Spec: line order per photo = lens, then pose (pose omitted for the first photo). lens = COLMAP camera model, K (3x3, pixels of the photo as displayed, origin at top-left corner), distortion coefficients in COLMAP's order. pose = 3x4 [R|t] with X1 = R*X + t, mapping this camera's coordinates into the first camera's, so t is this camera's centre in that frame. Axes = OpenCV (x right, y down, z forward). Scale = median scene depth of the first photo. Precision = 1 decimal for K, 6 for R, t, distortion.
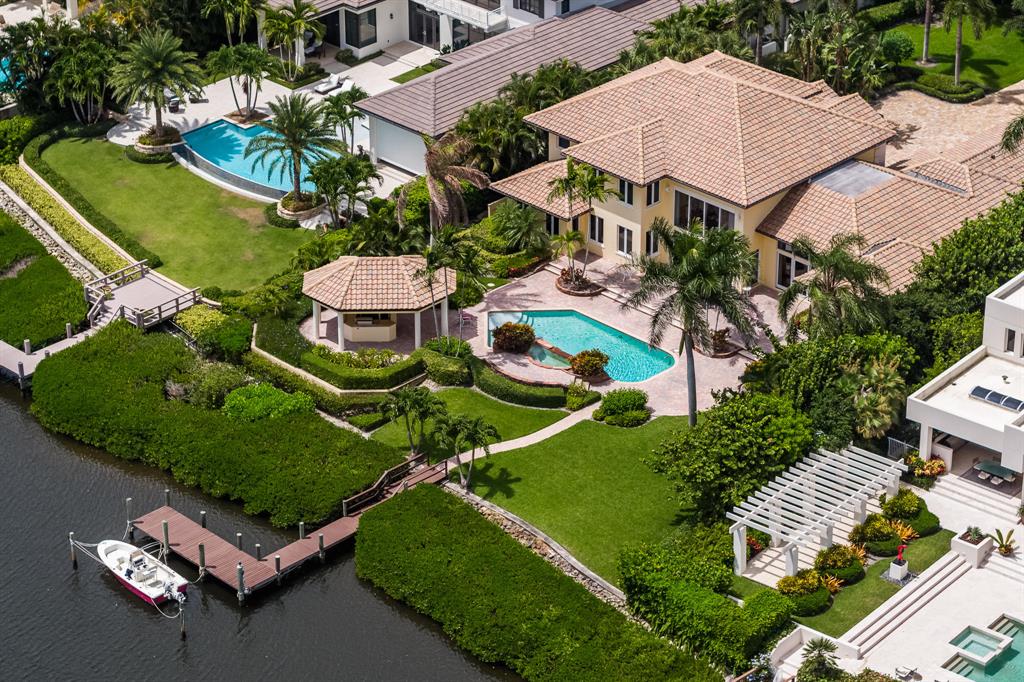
lens RADIAL K [[2808.0, 0, 564.1], [0, 2808.0, 341.0], [0, 0, 1]] dist [-0.009555, 0.195826]
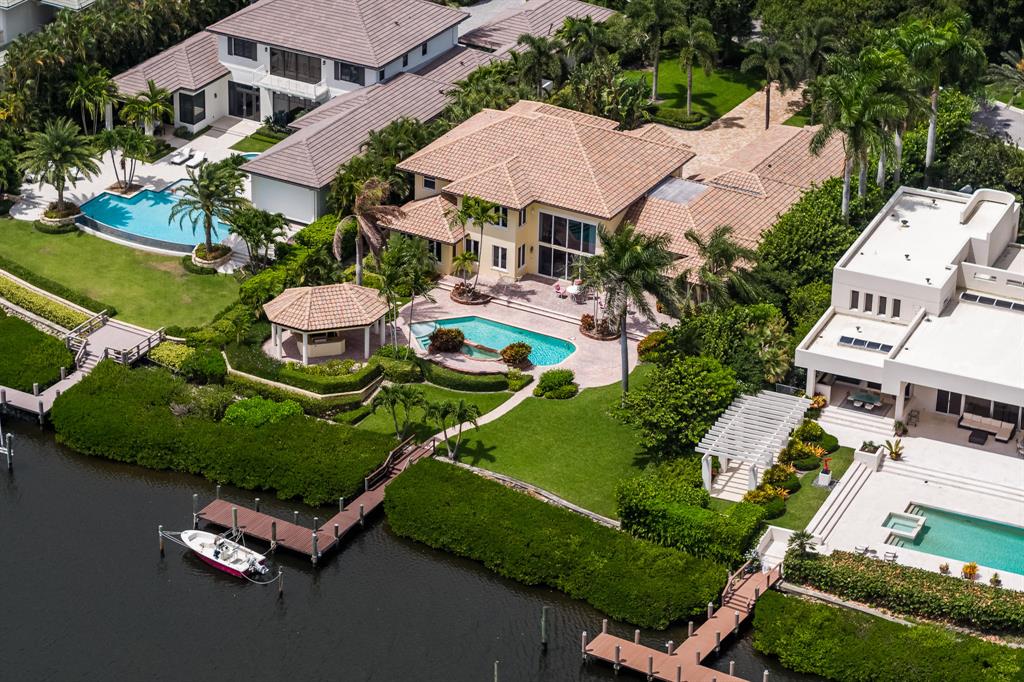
lens RADIAL K [[2741.3, 0, 512.0], [0, 2741.3, 341.0], [0, 0, 1]] dist [0.002936, 0.149433]
pose [[0.968345, -0.096322, 0.230283, -0.265473], [0.102688, 0.994588, -0.015791, 0.020987], [-0.227516, 0.038939, 0.972995, -0.169957]]
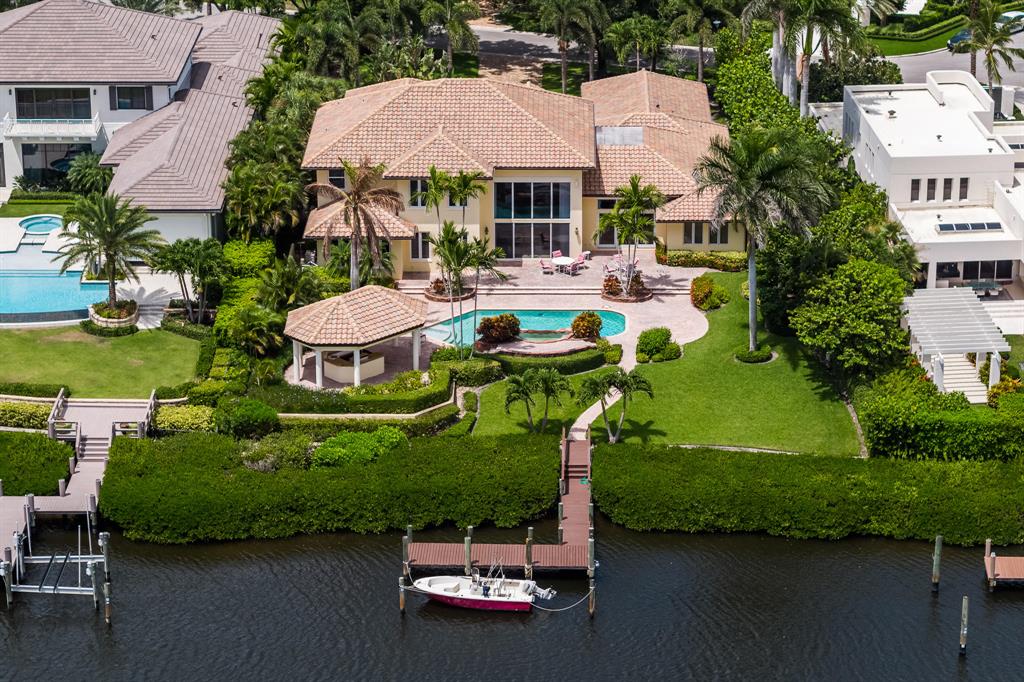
lens RADIAL K [[2741.3, 0, 512.0], [0, 2741.3, 341.0], [0, 0, 1]] dist [0.002936, 0.149433]
pose [[0.737489, -0.250502, 0.627183, -0.631807], [0.327619, 0.944777, -0.007887, 0.012016], [-0.590572, 0.211293, 0.778832, 0.231408]]
